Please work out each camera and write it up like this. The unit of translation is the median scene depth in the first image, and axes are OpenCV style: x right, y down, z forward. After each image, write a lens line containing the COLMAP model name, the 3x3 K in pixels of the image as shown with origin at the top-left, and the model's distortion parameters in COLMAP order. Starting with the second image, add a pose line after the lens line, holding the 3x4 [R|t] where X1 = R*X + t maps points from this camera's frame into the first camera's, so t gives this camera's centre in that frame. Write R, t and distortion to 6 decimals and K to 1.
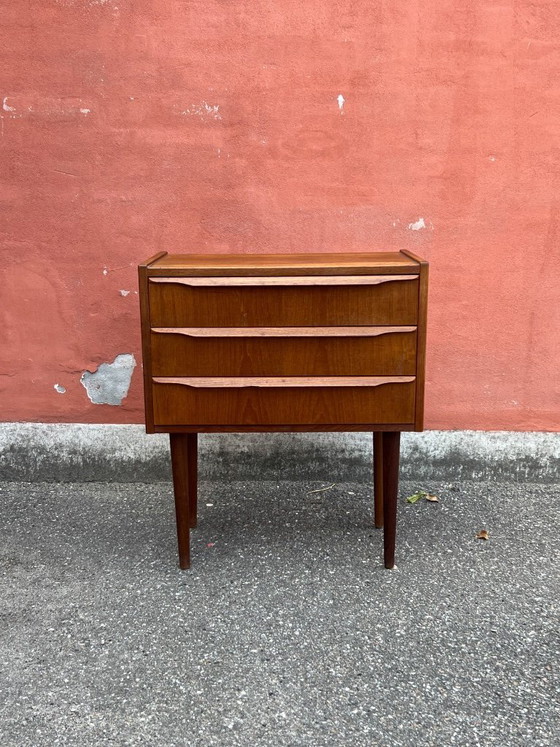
lens RADIAL K [[886.6, 0, 279.0], [0, 886.6, 394.8], [0, 0, 1]] dist [0.023296, 0.000000]
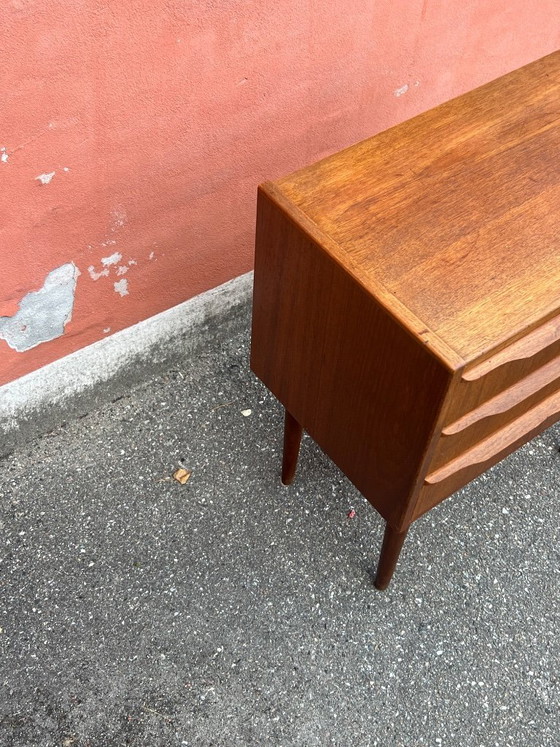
lens RADIAL K [[879.1, 0, 269.1], [0, 879.1, 364.3], [0, 0, 1]] dist [0.023712, 0.000000]
pose [[0.797315, -0.446531, 0.406078, -0.329415], [0.089344, 0.752705, 0.652267, -0.357783], [-0.596914, -0.483782, 0.640038, 0.554956]]
